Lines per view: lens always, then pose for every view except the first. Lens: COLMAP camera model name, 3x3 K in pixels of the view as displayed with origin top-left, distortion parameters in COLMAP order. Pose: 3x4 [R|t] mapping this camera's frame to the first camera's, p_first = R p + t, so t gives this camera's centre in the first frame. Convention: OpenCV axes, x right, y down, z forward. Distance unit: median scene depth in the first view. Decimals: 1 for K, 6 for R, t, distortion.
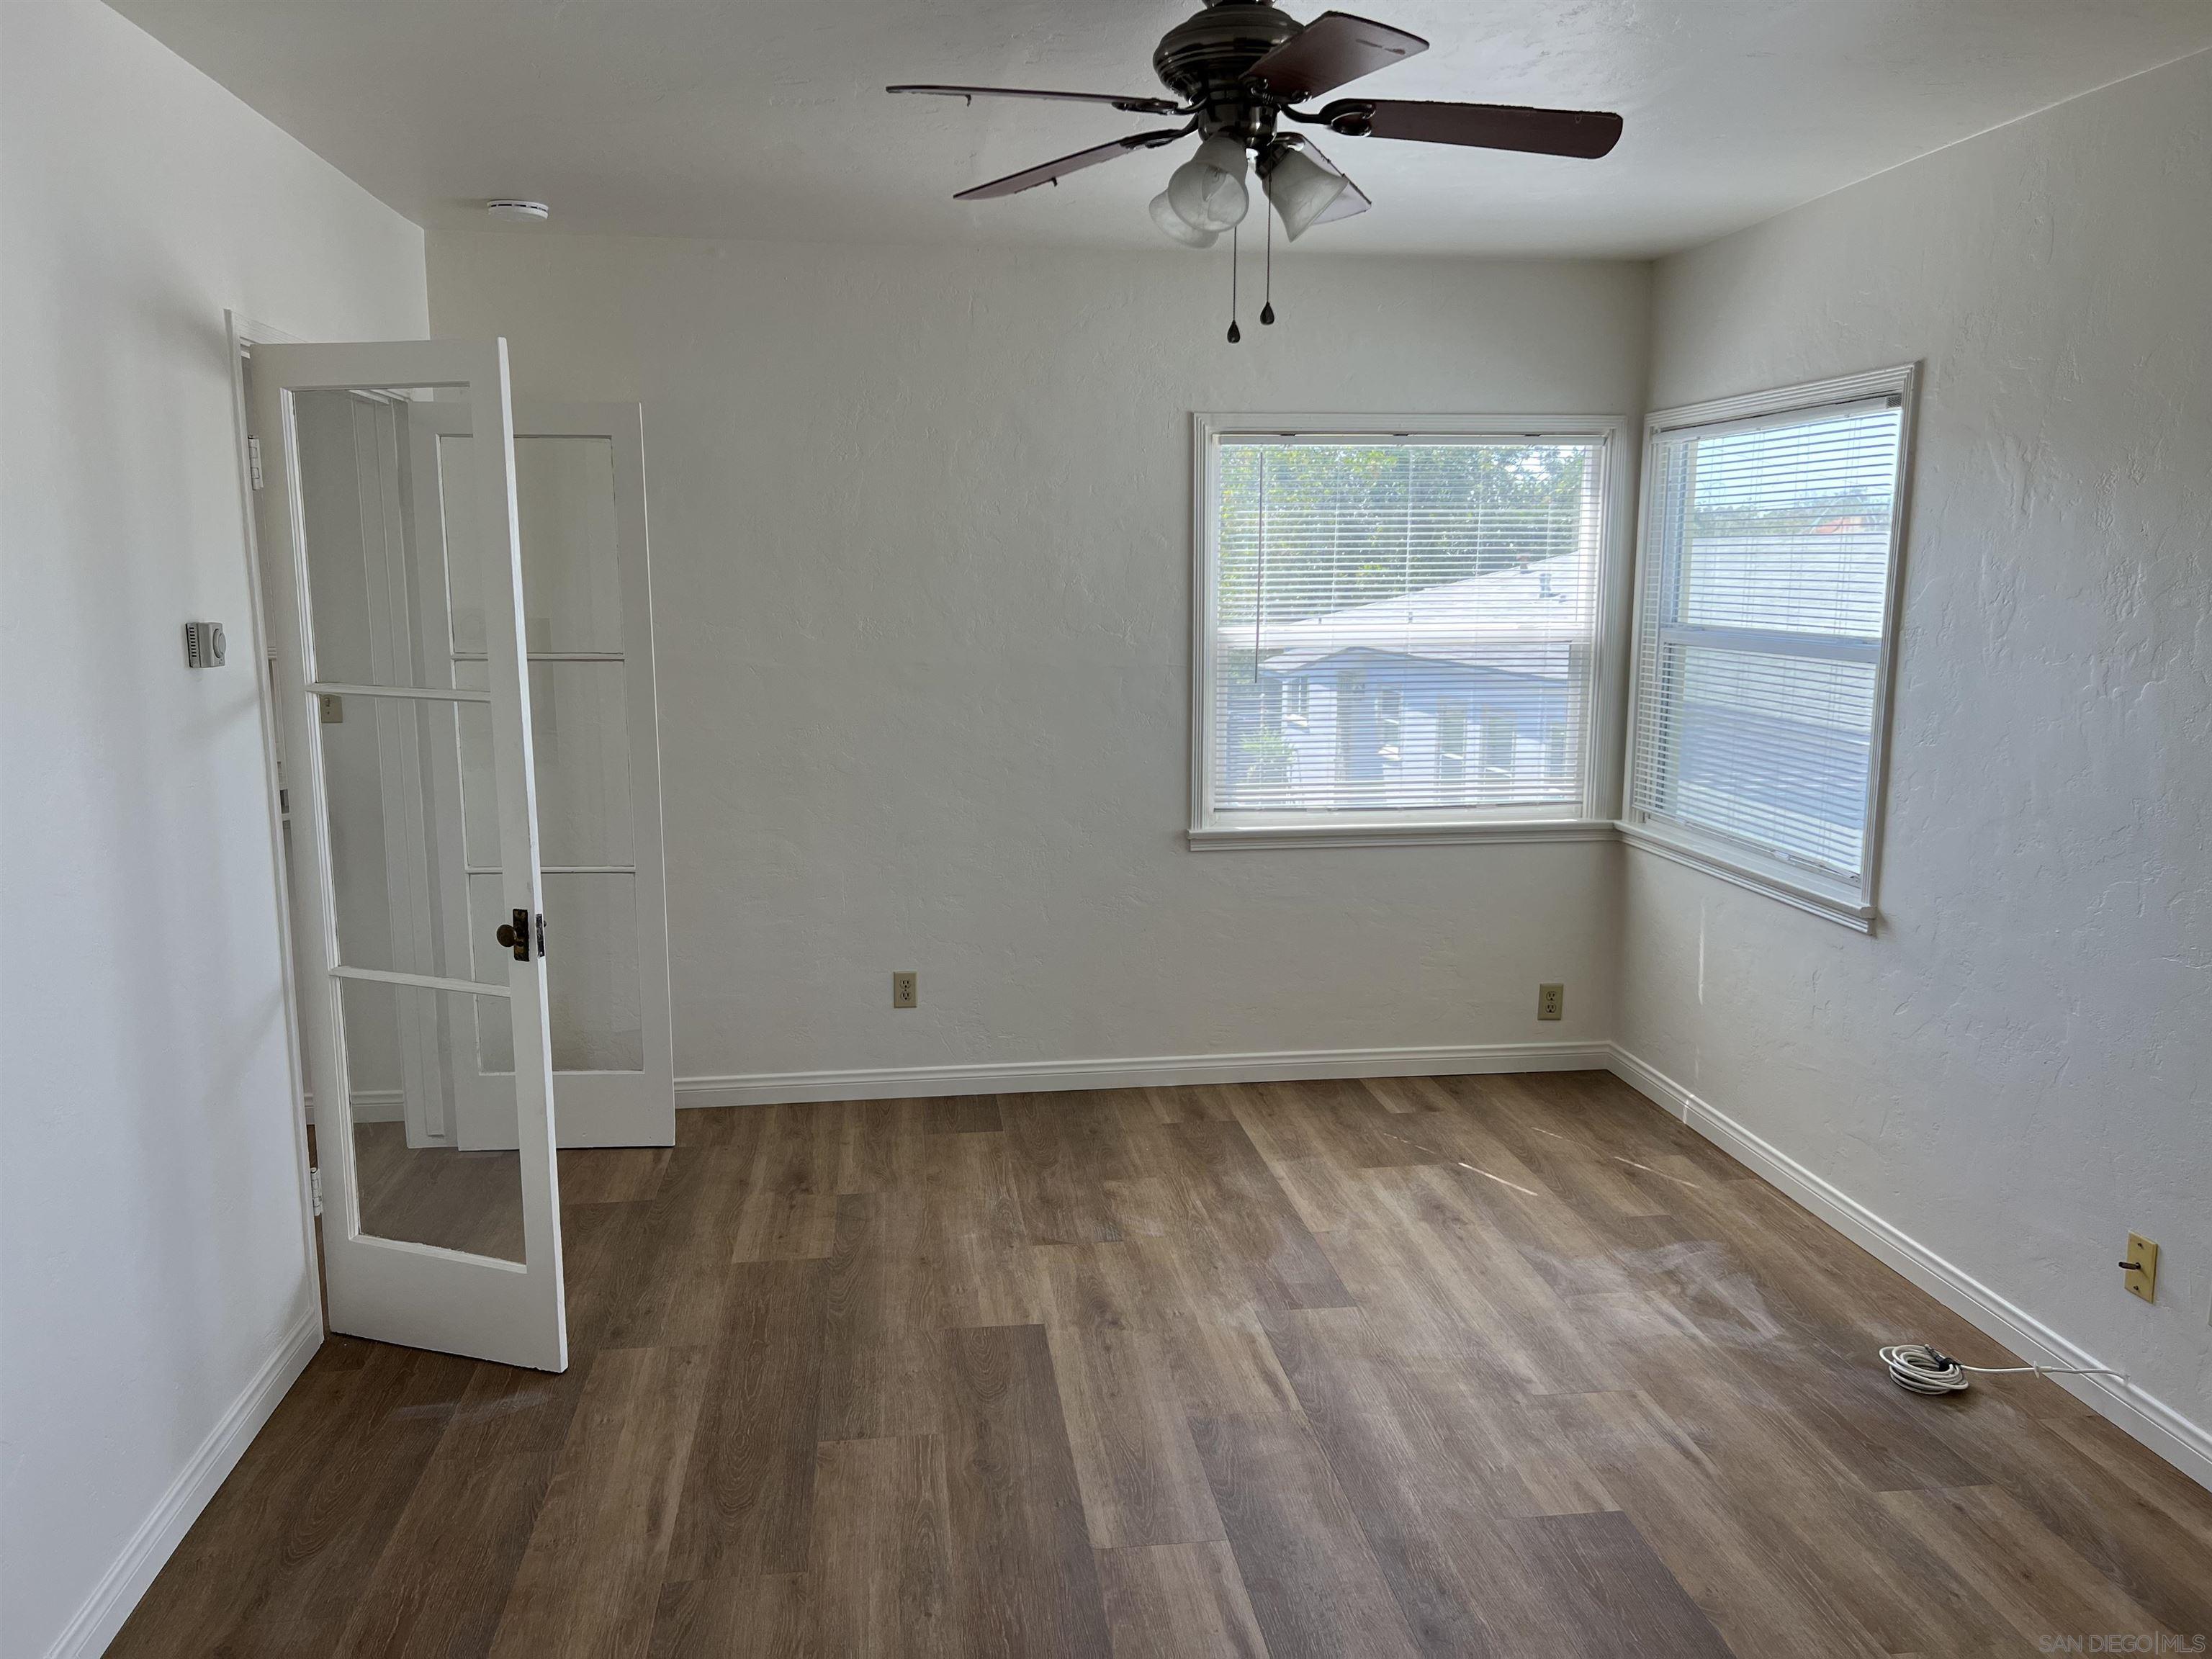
lens RADIAL K [[1651.3, 0, 1098.7], [0, 1651.3, 830.9], [0, 0, 1]] dist [0.058717, -0.067499]
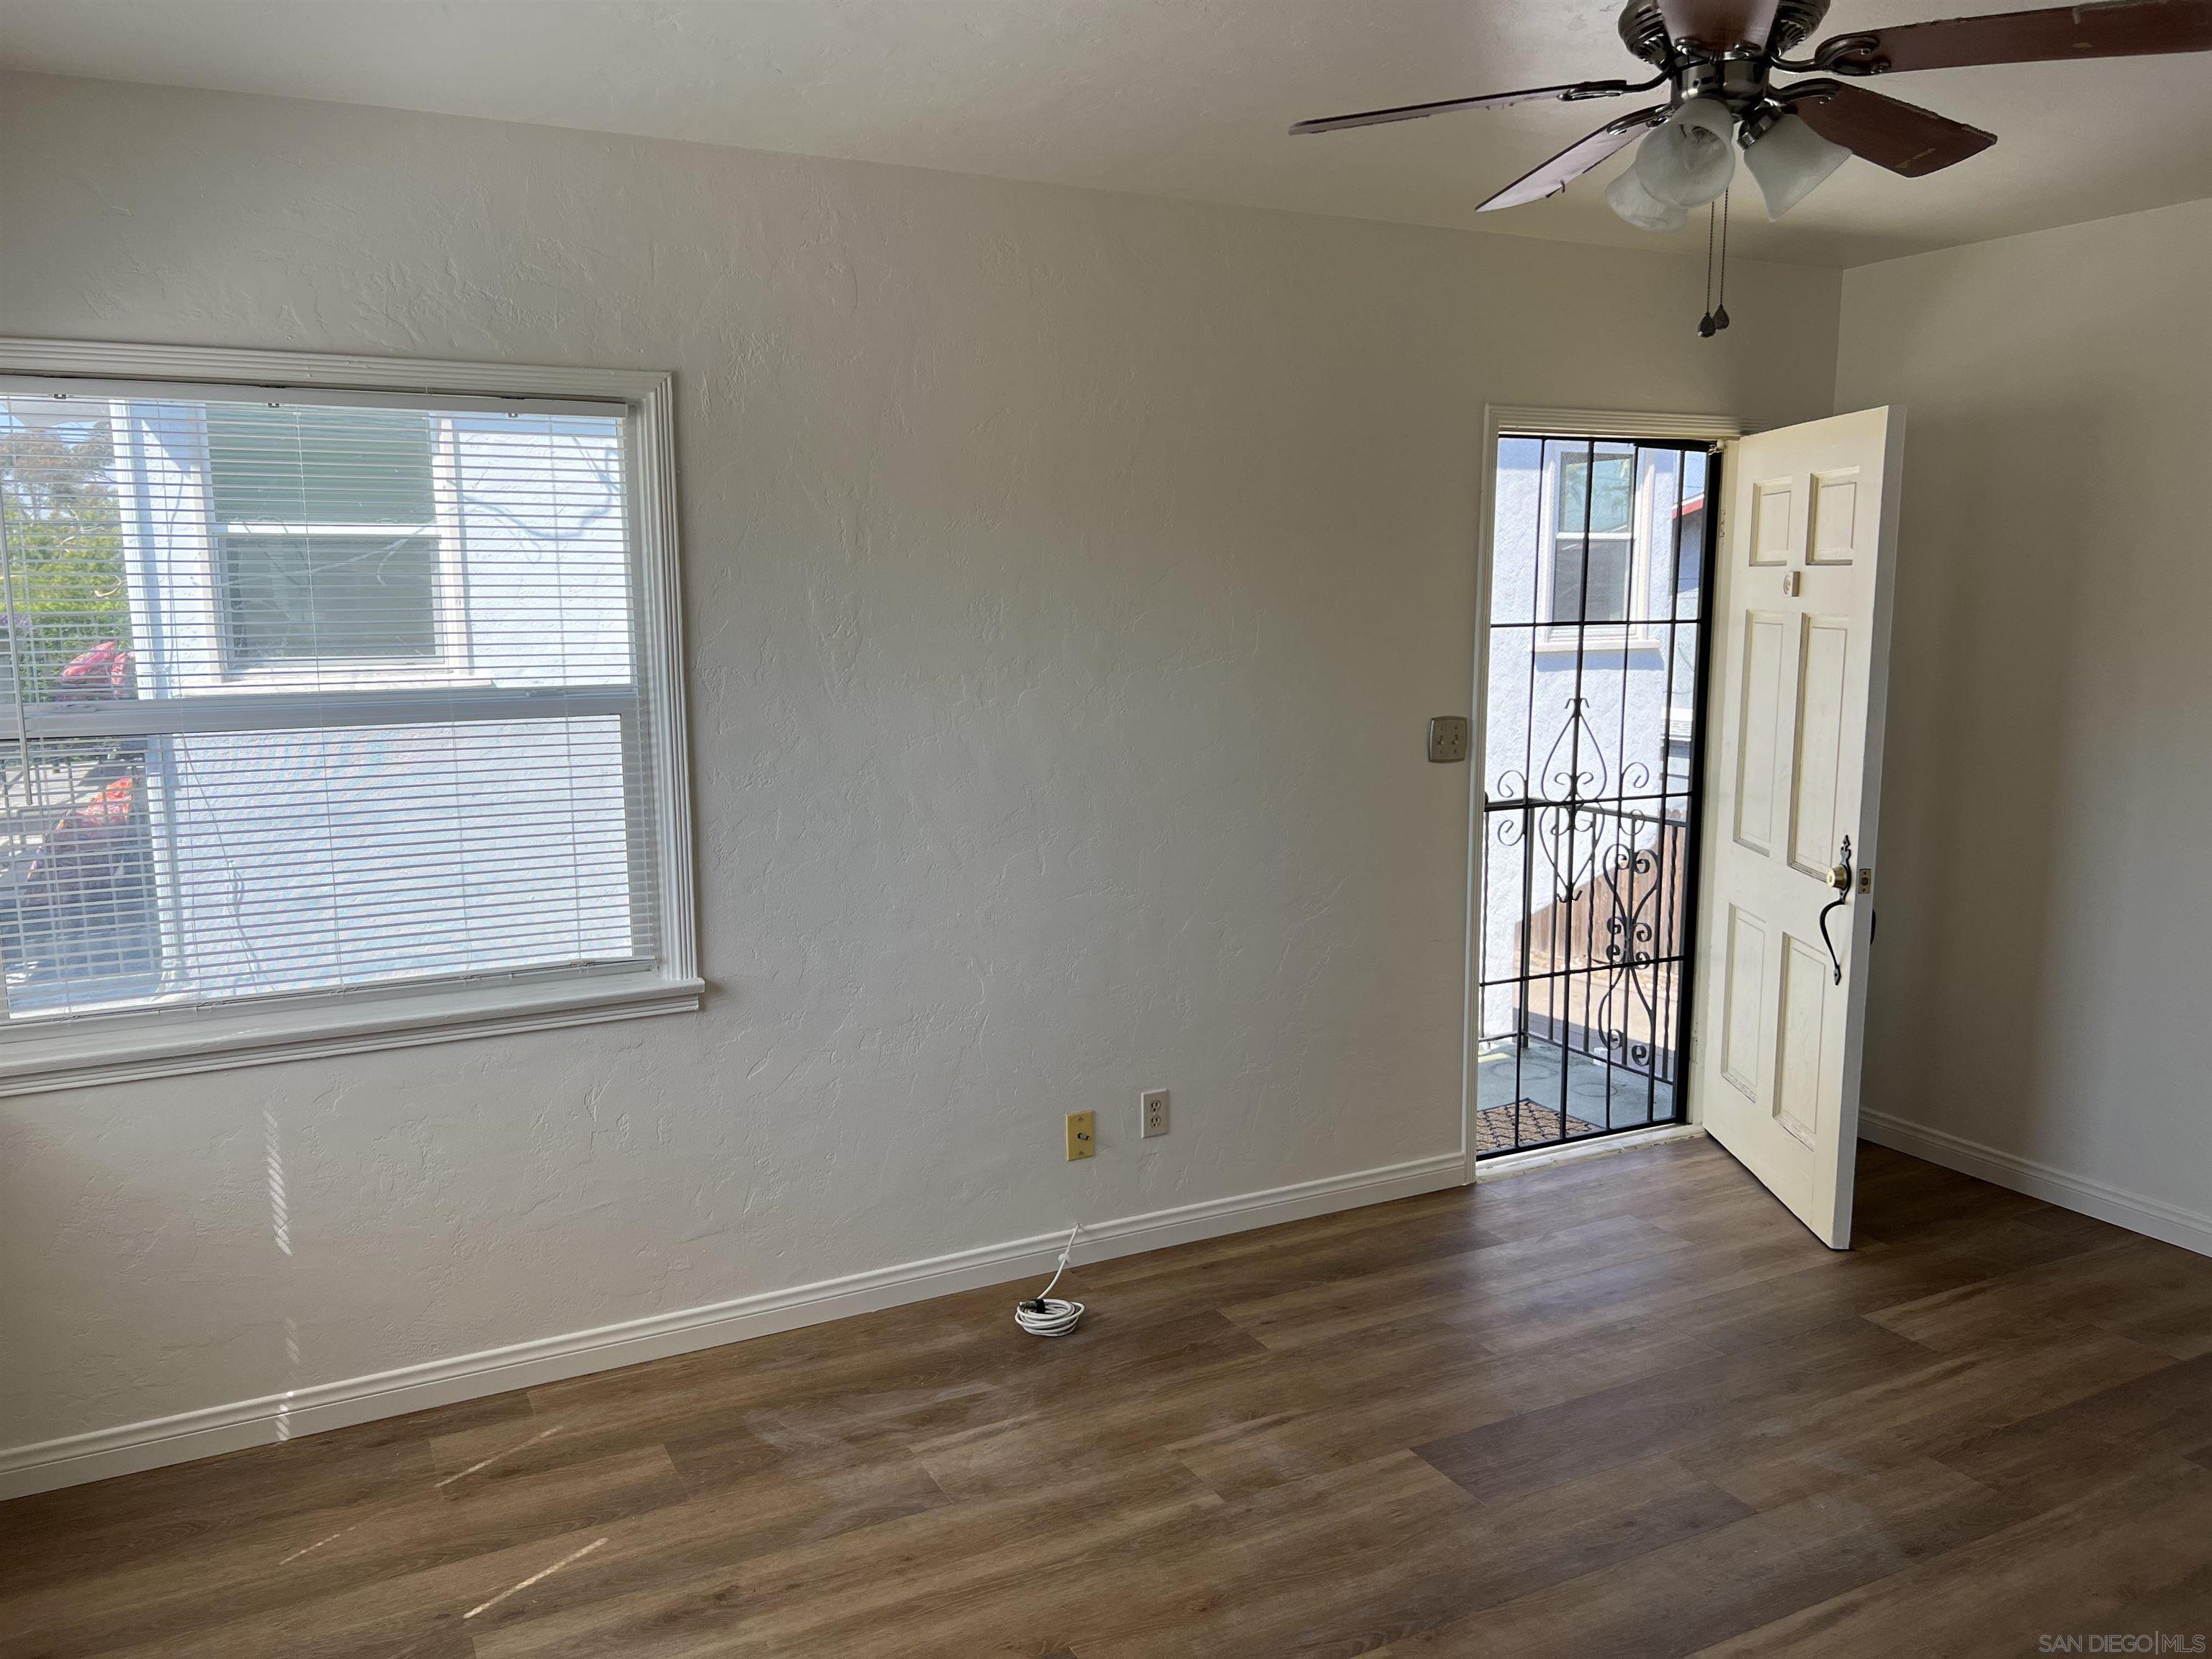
lens RADIAL K [[1651.3, 0, 1102.5], [0, 1651.3, 833.8], [0, 0, 1]] dist [0.058717, -0.067499]
pose [[-0.337517, -0.139012, 0.930998, -0.462147], [0.158504, 0.966520, 0.201779, -0.188811], [-0.927879, 0.215671, -0.304183, 1.130966]]
